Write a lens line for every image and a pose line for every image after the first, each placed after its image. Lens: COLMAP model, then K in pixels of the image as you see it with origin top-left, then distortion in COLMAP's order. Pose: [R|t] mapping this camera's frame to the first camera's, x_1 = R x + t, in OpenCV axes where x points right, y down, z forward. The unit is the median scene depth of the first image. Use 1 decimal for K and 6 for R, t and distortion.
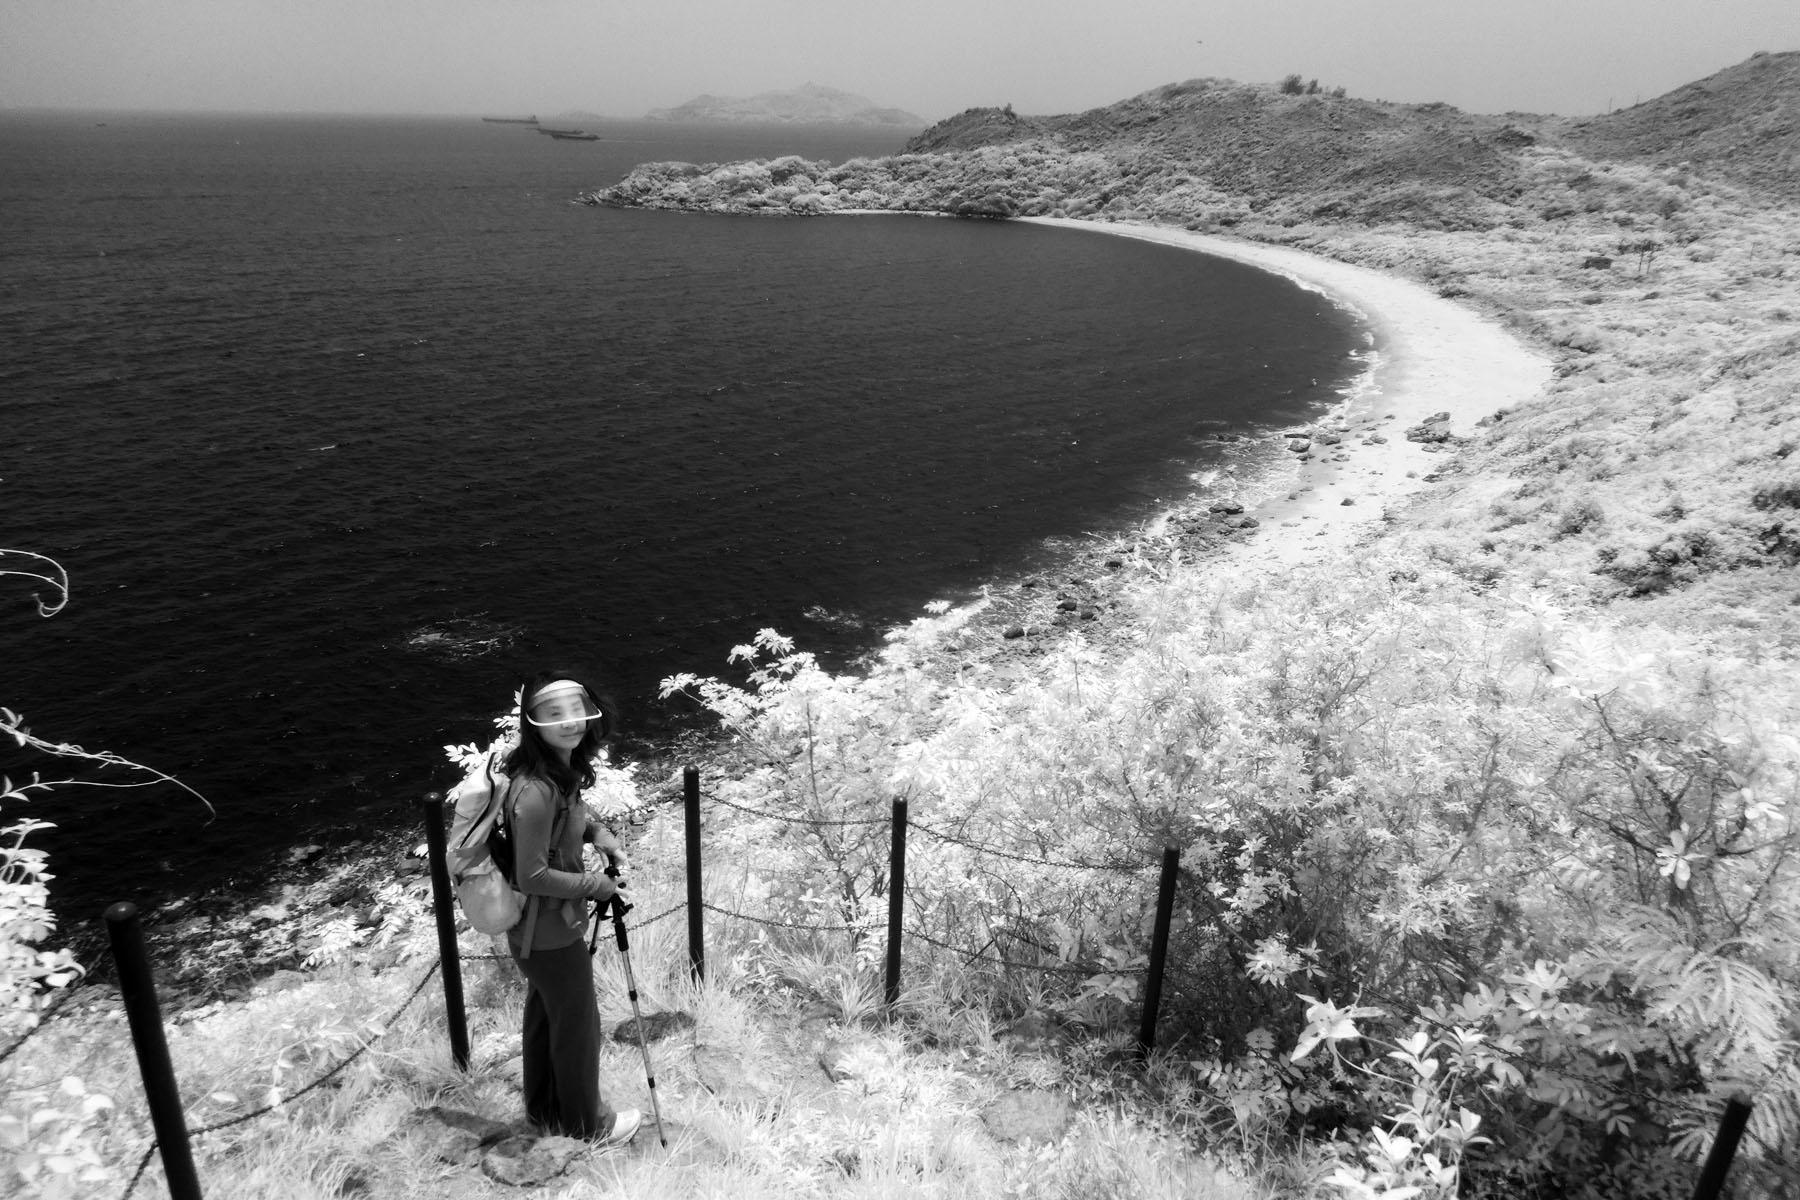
lens RADIAL K [[1257.6, 0, 900.0], [0, 1257.6, 600.0], [0, 0, 1]] dist [-0.060881, 0.046239]
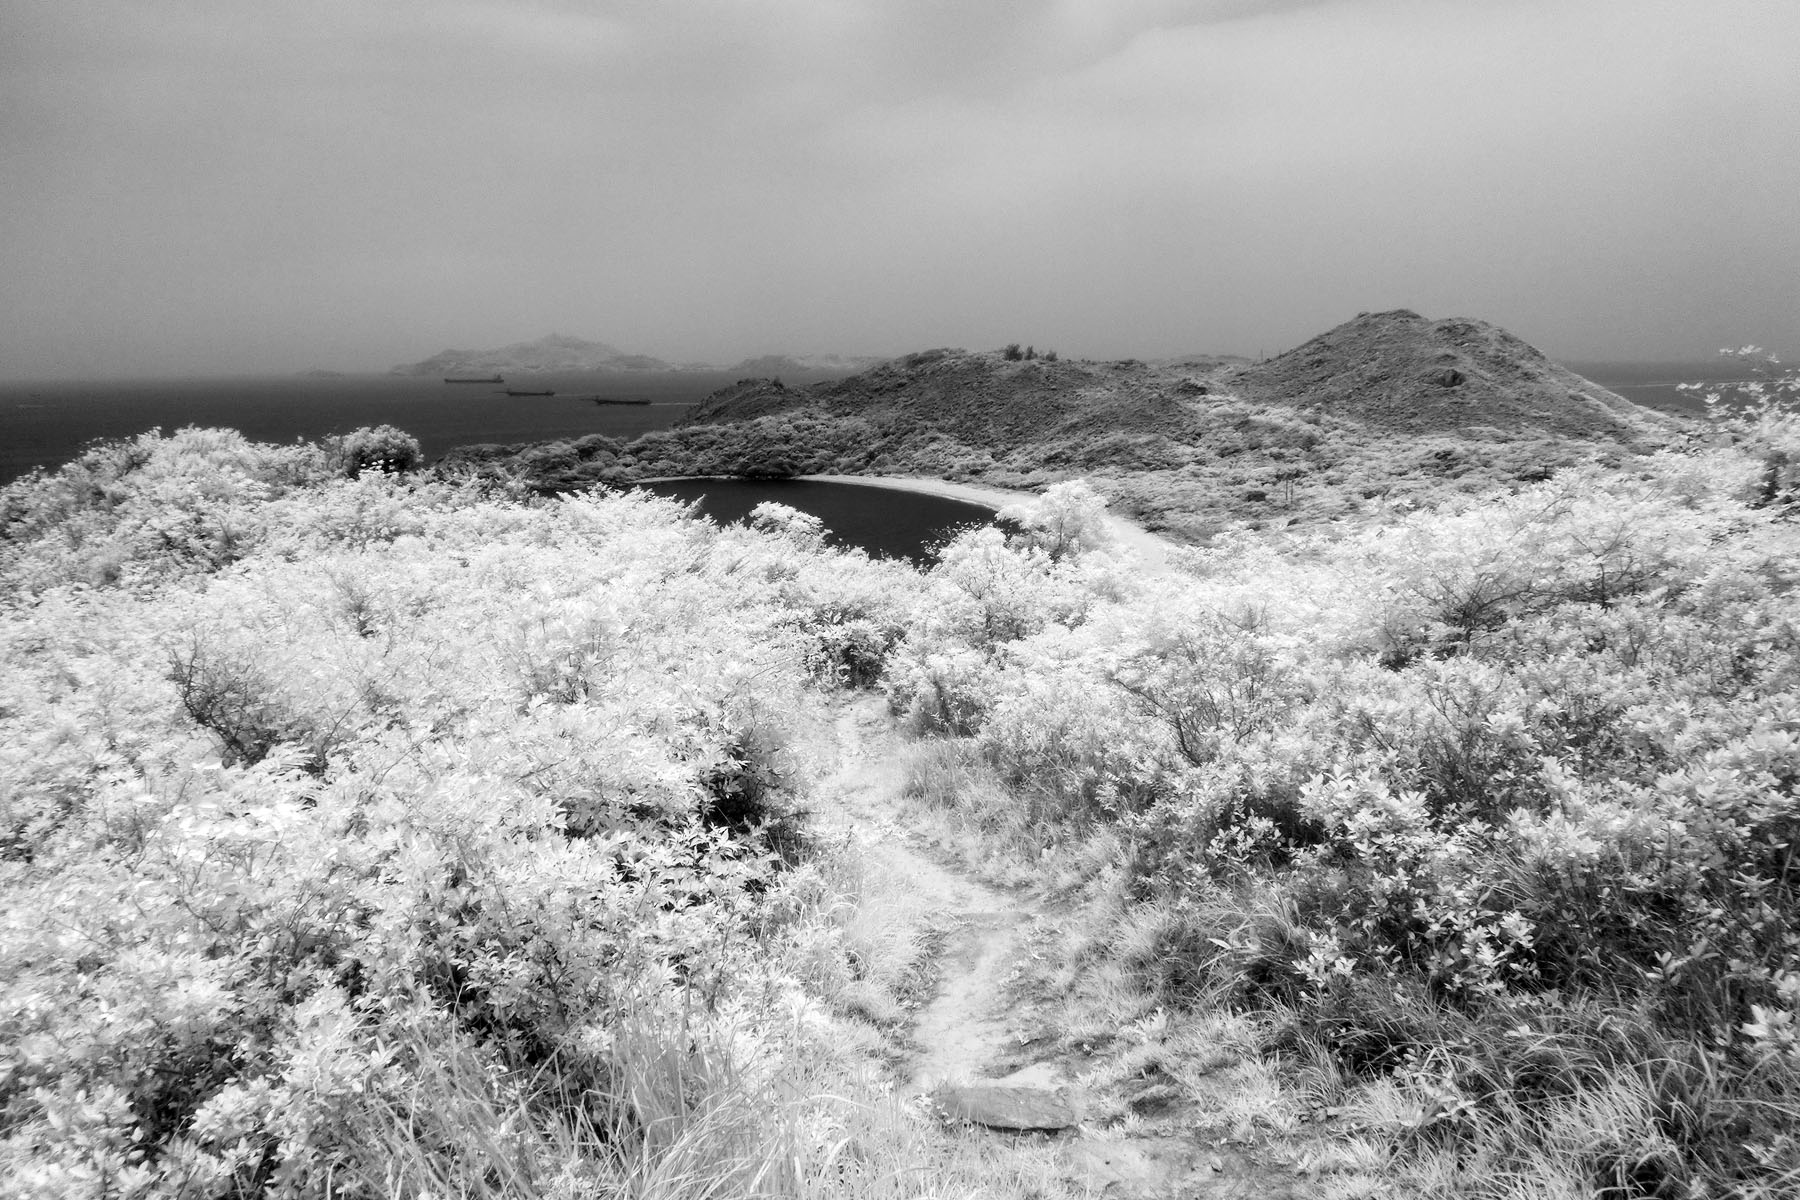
lens RADIAL K [[1257.6, 0, 900.0], [0, 1257.6, 600.0], [0, 0, 1]] dist [-0.060881, 0.046239]
pose [[0.979123, -0.077474, 0.187925, -0.046163], [0.109035, 0.980433, -0.163895, 0.009411], [-0.171551, 0.180964, 0.968412, -0.139568]]
